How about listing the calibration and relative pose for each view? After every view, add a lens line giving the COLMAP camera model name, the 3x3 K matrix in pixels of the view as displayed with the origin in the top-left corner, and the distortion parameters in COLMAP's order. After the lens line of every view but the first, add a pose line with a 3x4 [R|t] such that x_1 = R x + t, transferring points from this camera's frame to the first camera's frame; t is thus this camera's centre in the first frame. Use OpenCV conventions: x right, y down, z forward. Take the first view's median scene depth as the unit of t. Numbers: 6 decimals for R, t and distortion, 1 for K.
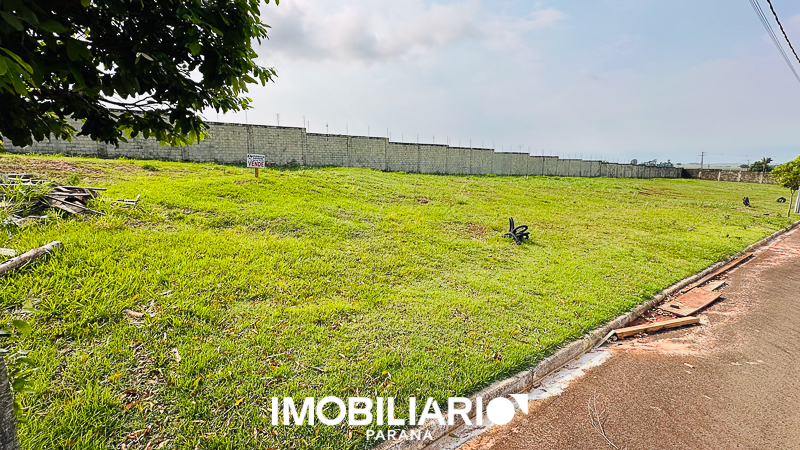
lens RADIAL K [[352.7, 0, 400.0], [0, 352.7, 225.0], [0, 0, 1]] dist [-0.002229, -0.000158]
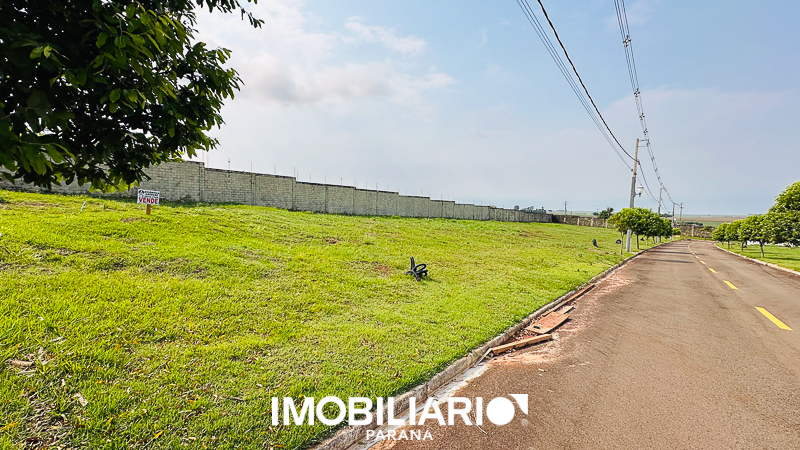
lens RADIAL K [[352.7, 0, 400.0], [0, 352.7, 225.0], [0, 0, 1]] dist [-0.002229, -0.000158]
pose [[0.965940, 0.017124, 0.258199, -0.019751], [0.011952, 0.993791, -0.110622, 0.002749], [-0.258490, 0.109941, 0.959737, -0.116746]]
